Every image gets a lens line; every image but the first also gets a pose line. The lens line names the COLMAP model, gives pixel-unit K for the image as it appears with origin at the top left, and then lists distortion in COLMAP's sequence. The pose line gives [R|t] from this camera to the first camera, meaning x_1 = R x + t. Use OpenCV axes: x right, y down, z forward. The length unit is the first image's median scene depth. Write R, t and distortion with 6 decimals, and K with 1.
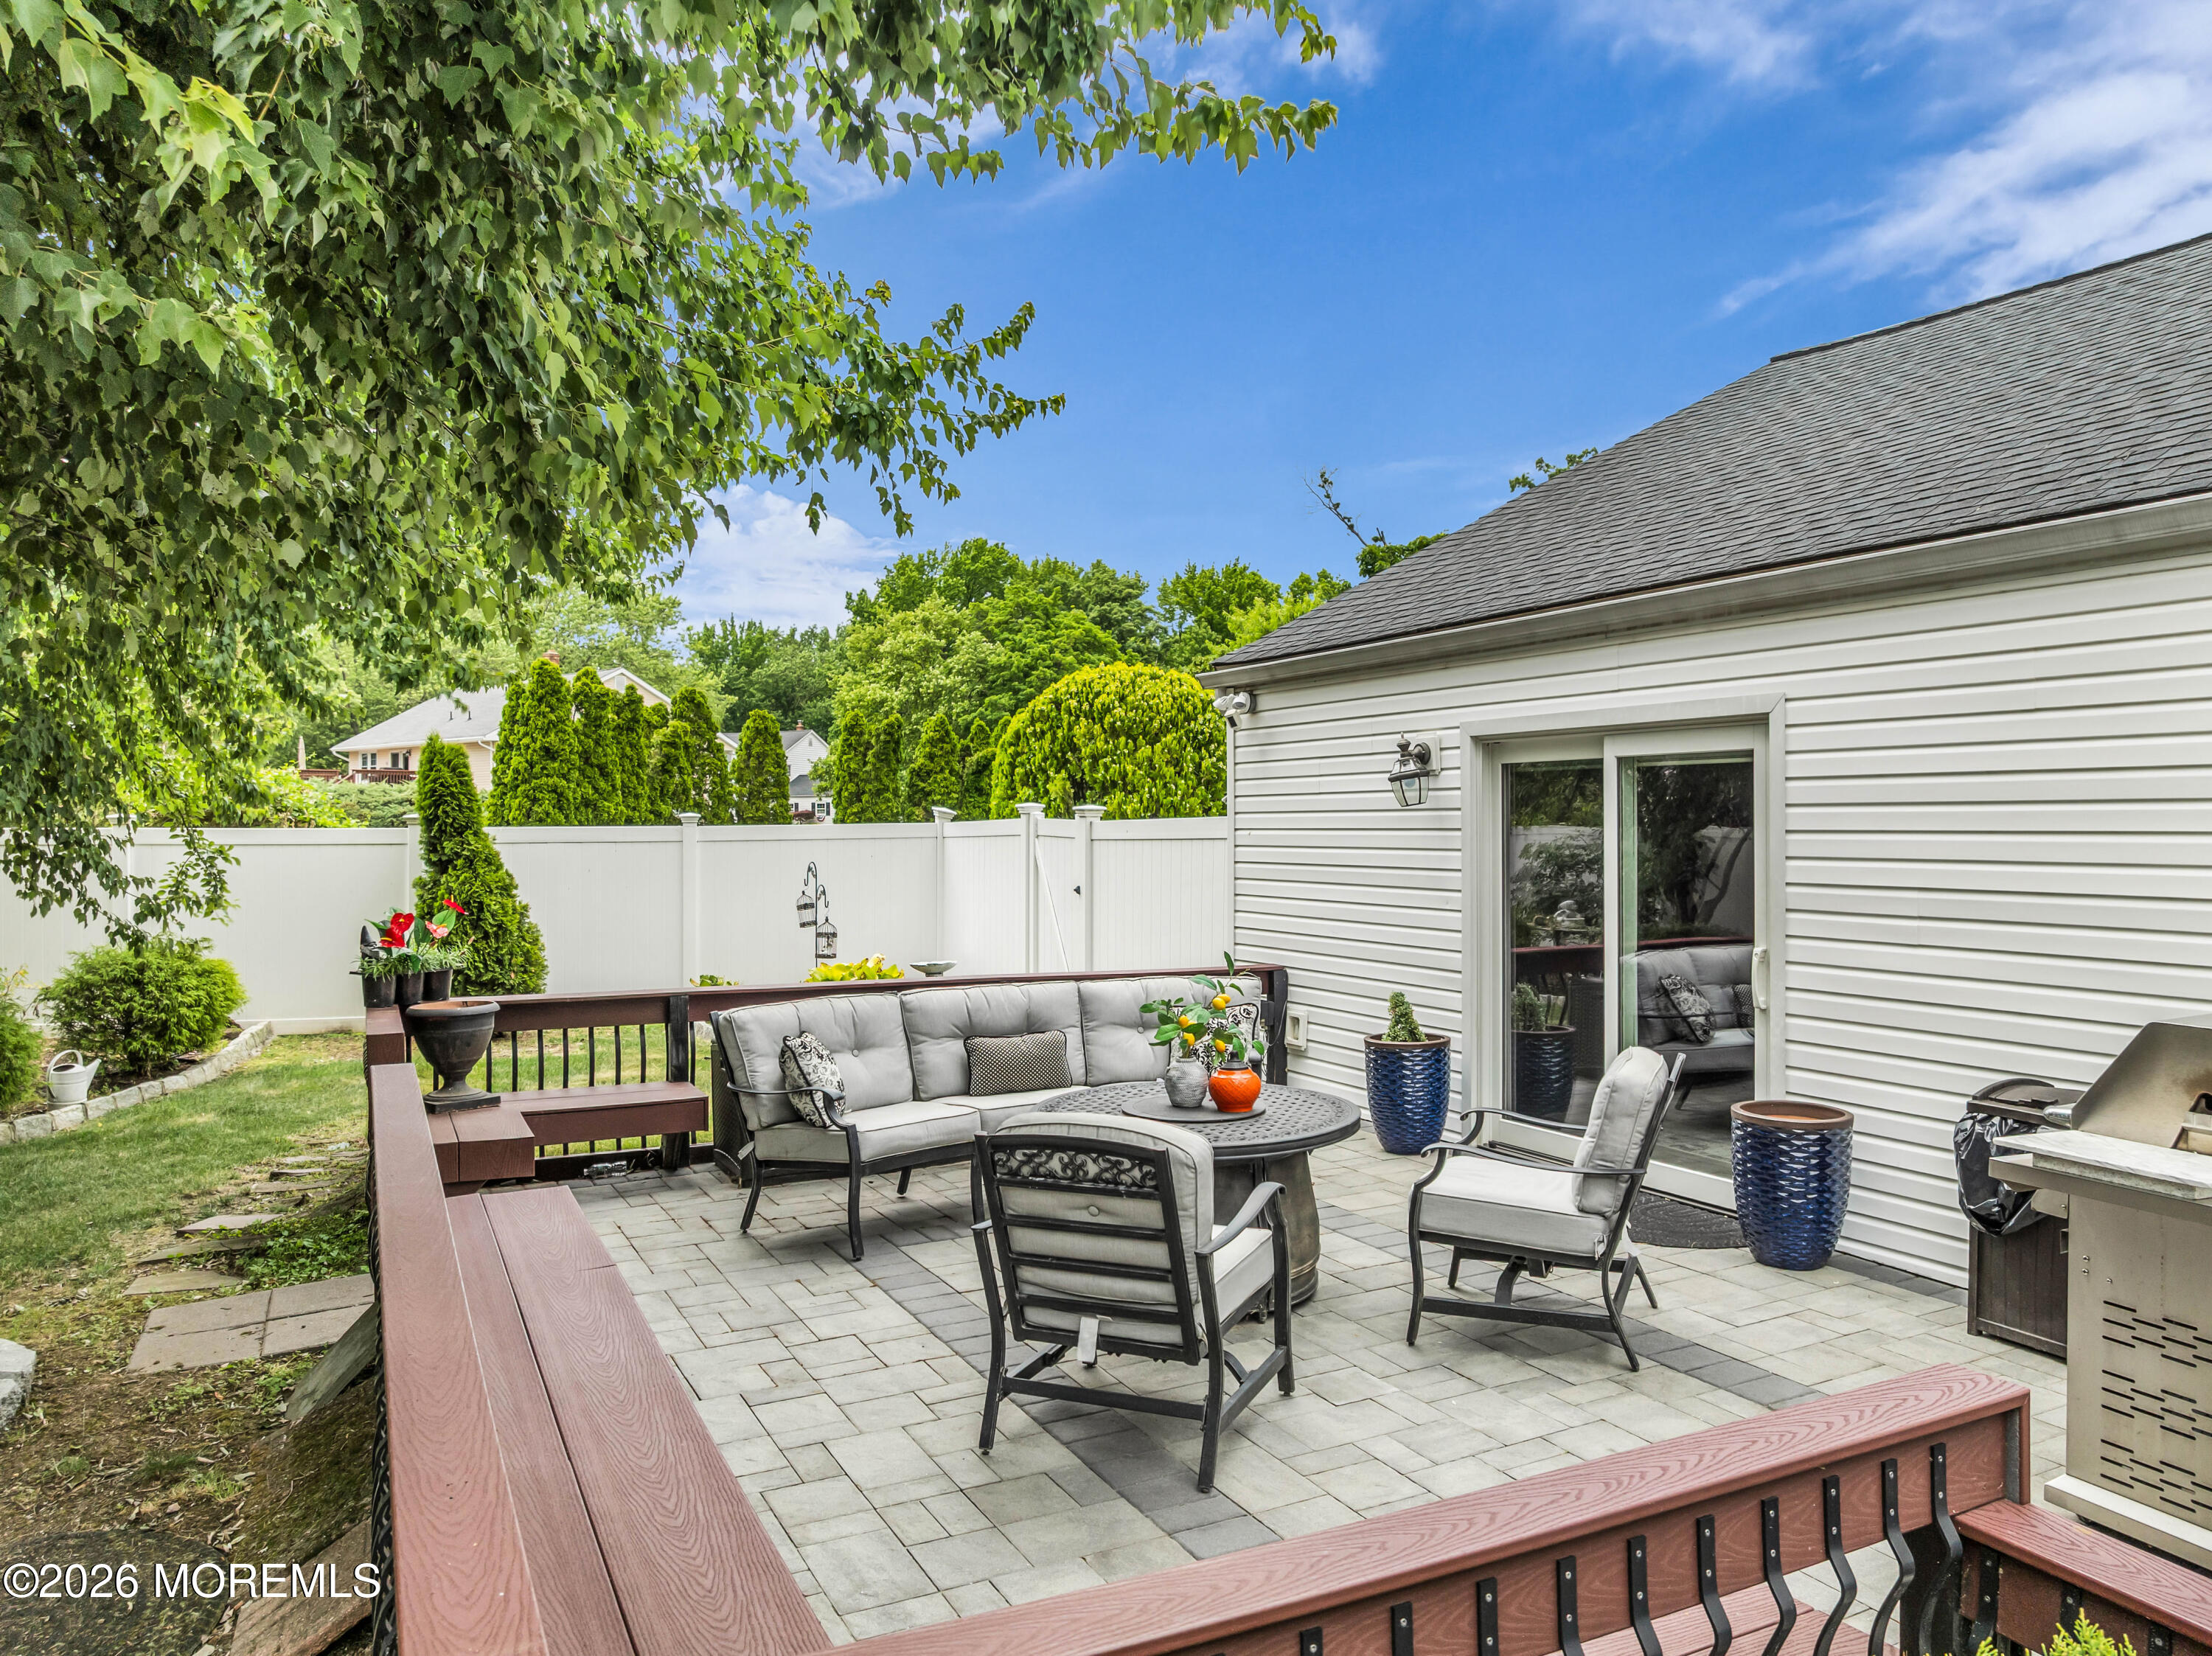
lens RADIAL K [[1561.5, 0, 1106.0], [0, 1561.5, 828.0], [0, 0, 1]] dist [-0.028125, -0.000191]
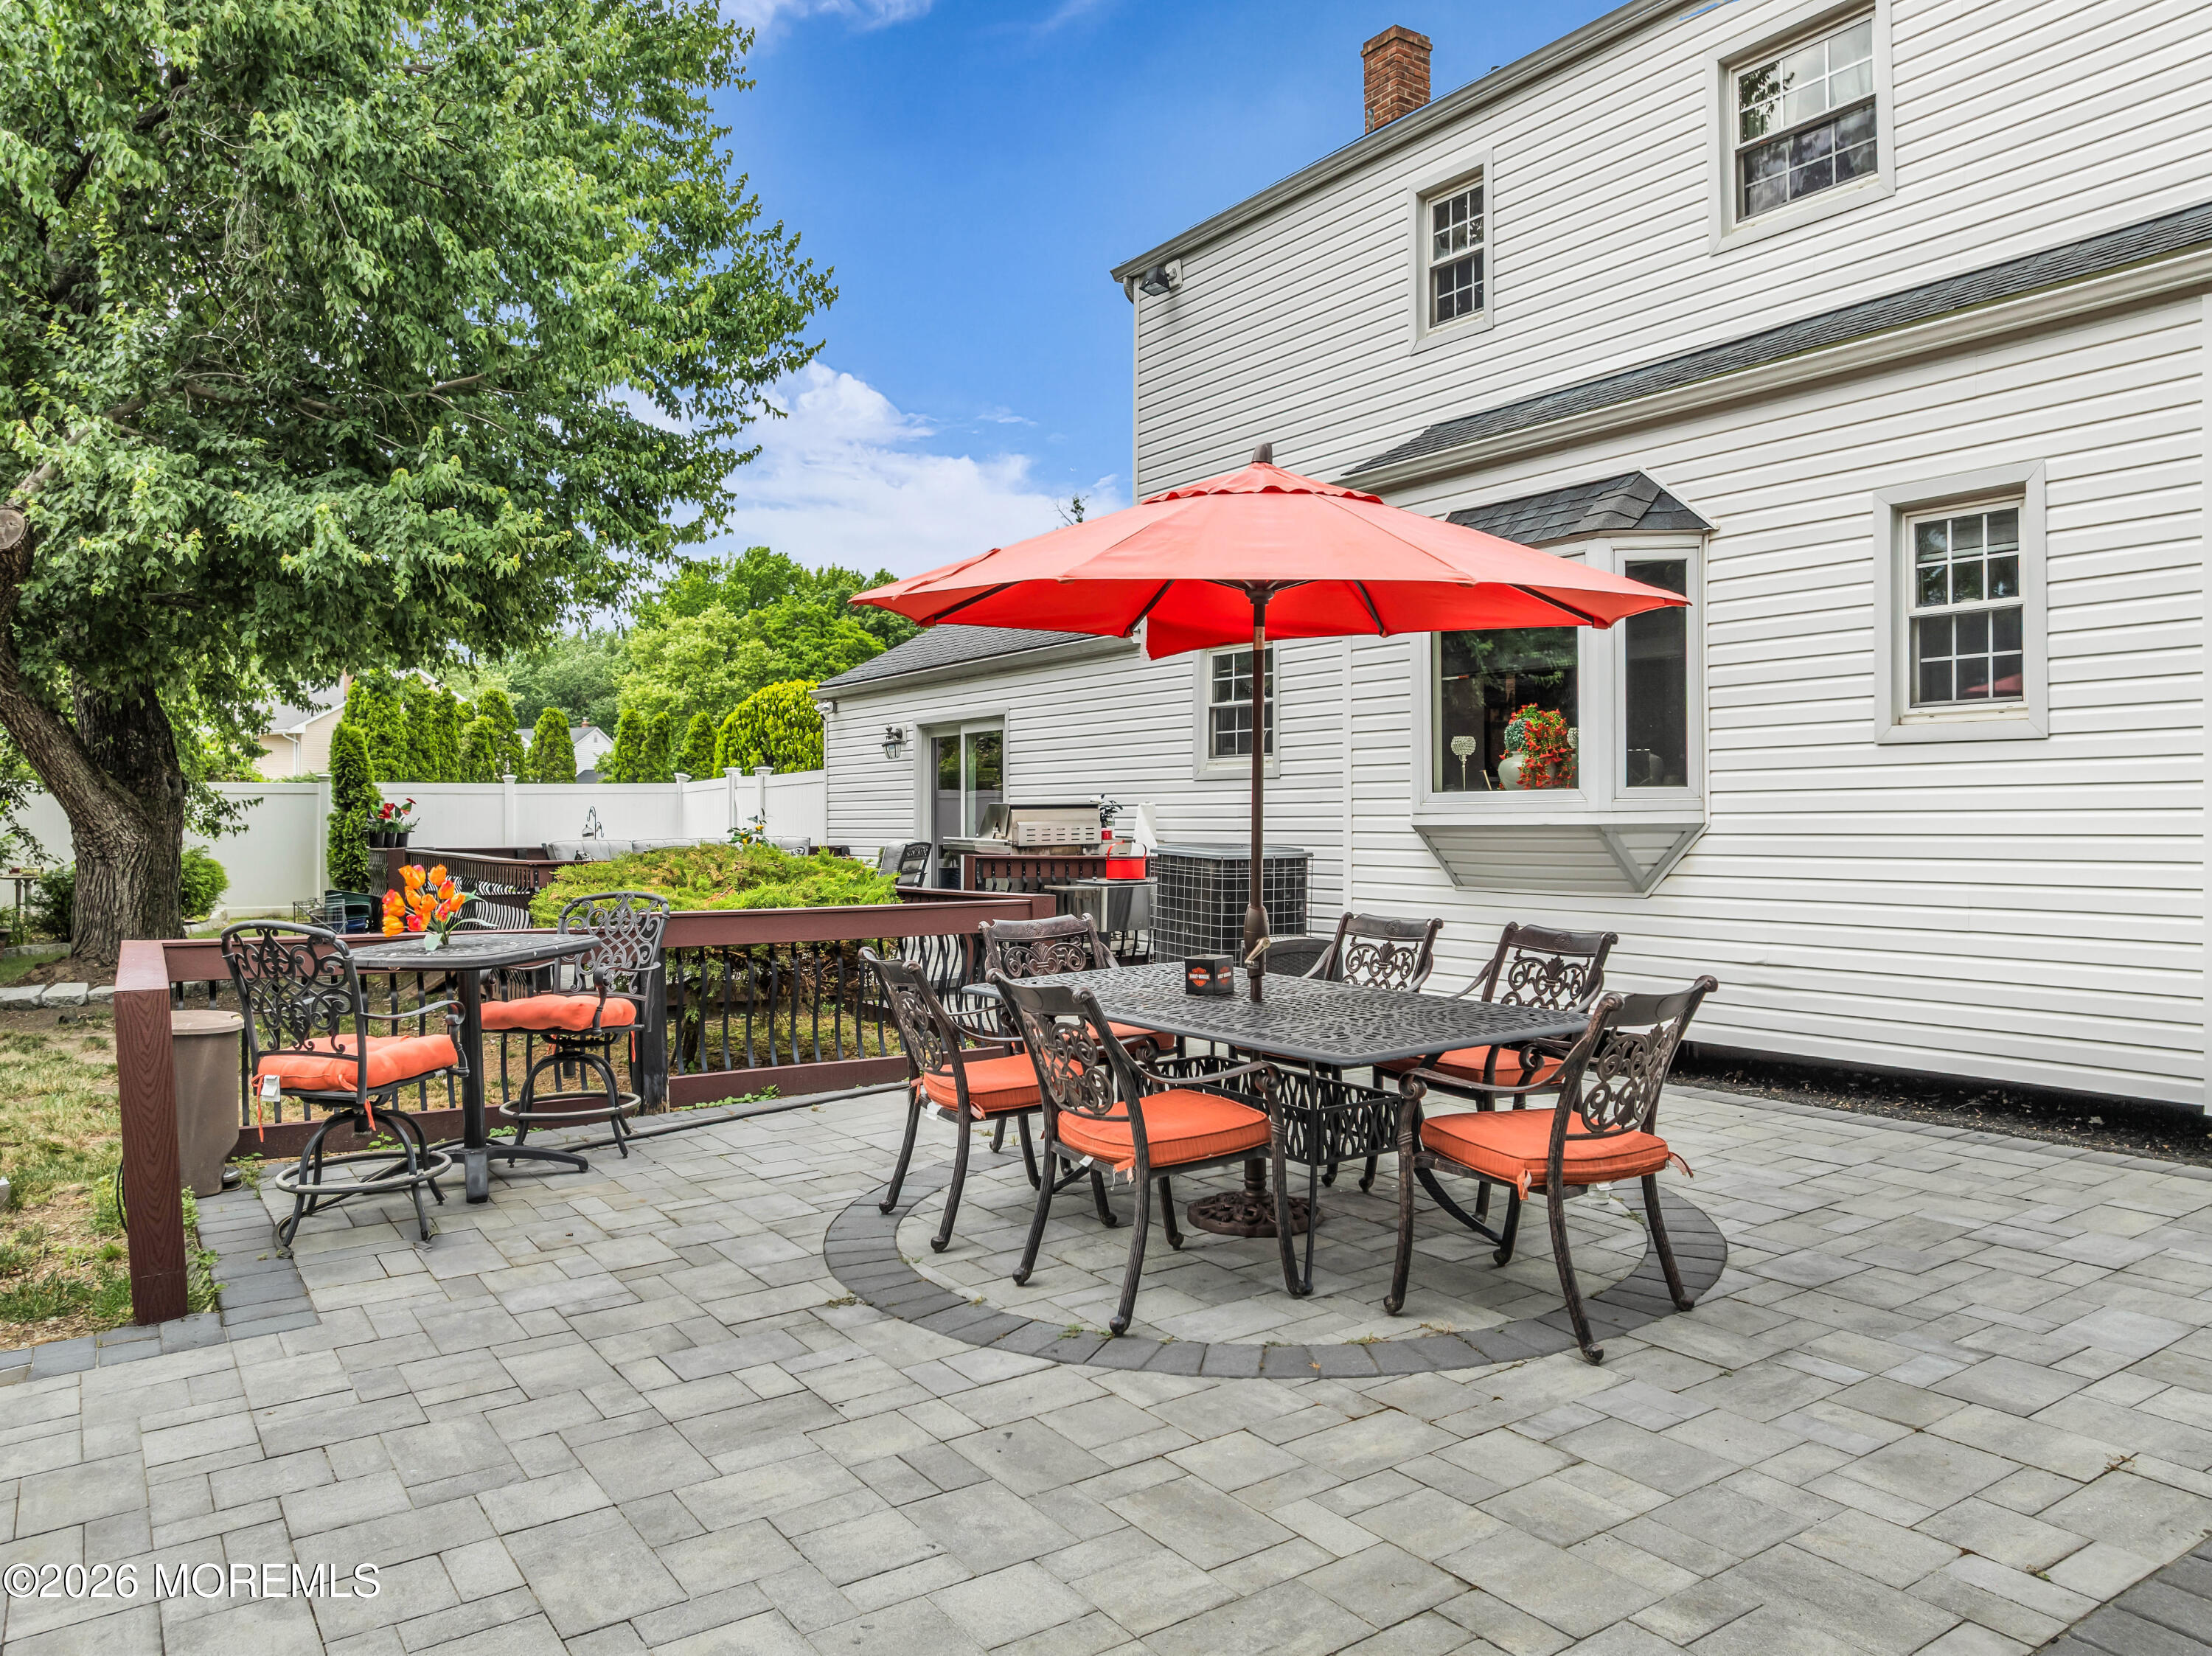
lens RADIAL K [[1517.9, 0, 1131.4], [0, 1517.9, 826.7], [0, 0, 1]] dist [-0.043852, -0.002854]
pose [[0.988349, 0.000560, 0.152205, 0.111616], [-0.000509, 1.000000, -0.000374, 0.041813], [-0.152205, 0.000292, 0.988349, -0.560199]]
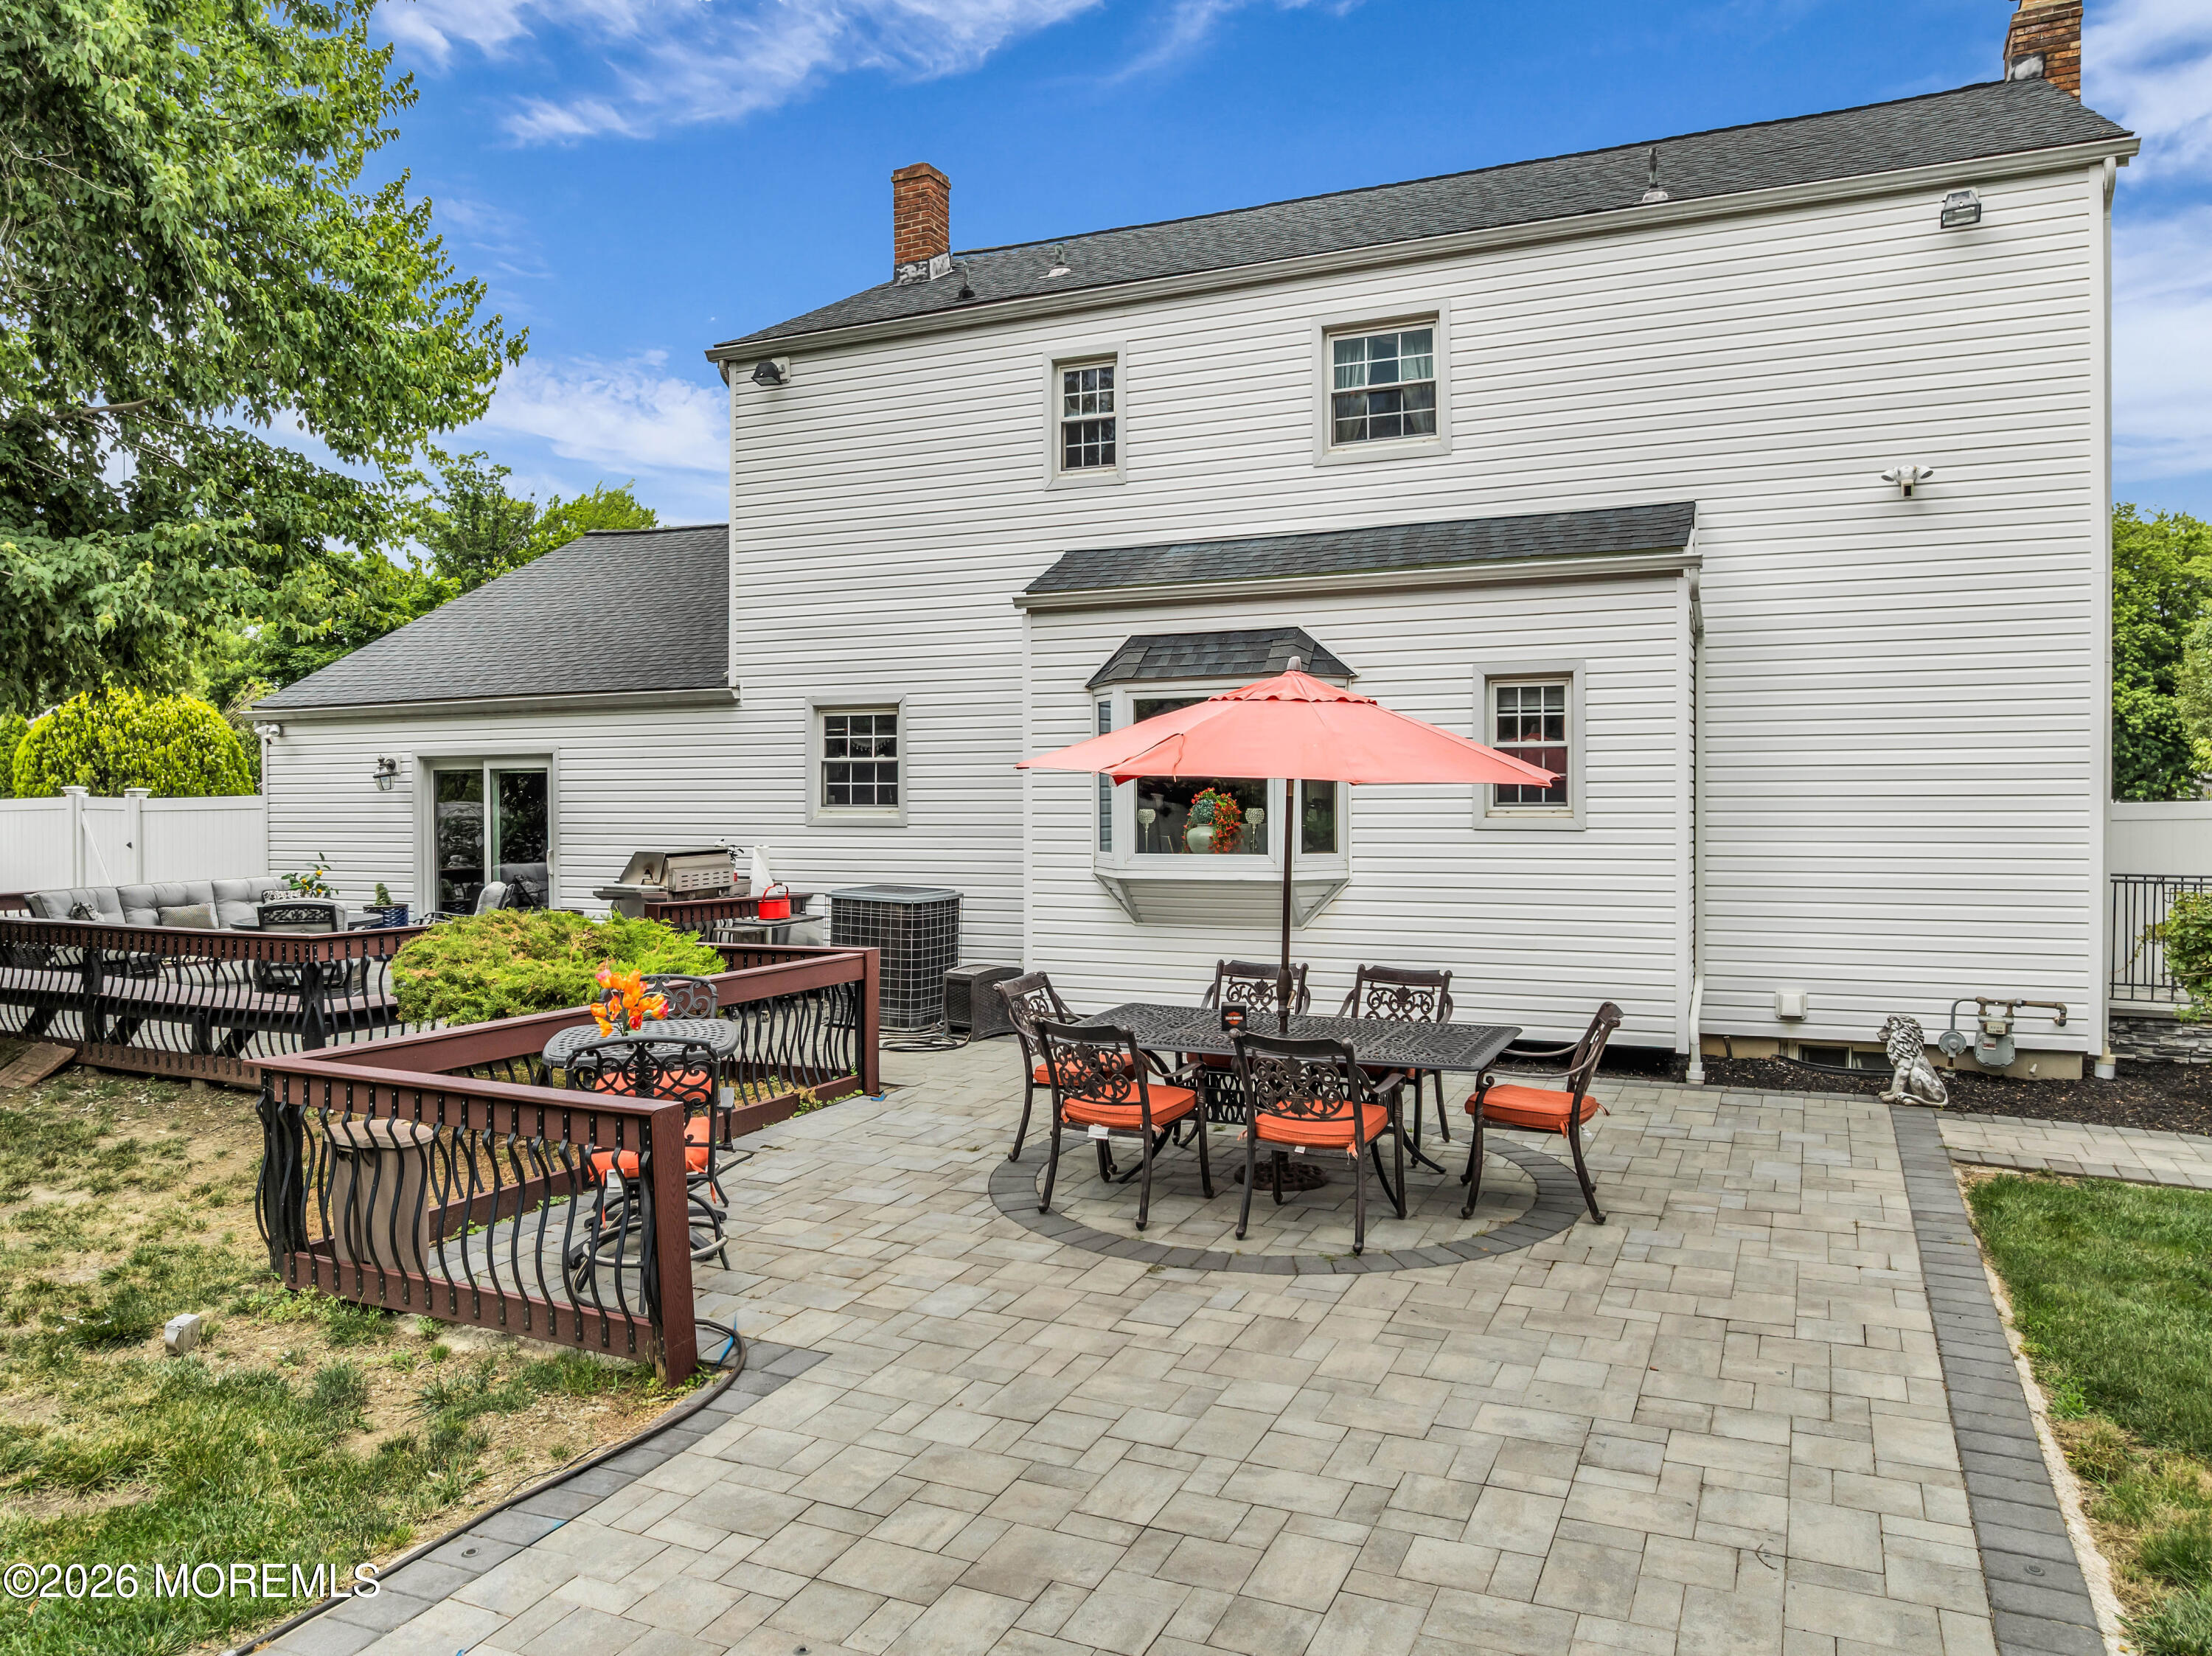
lens RADIAL K [[1507.5, 0, 1092.6], [0, 1507.5, 819.3], [0, 0, 1]] dist [-0.034793, 0.002015]
pose [[0.772804, -0.008453, 0.634588, -0.174728], [0.003930, 0.999956, 0.008533, 0.005582], [-0.634632, -0.004100, 0.772804, -0.573849]]
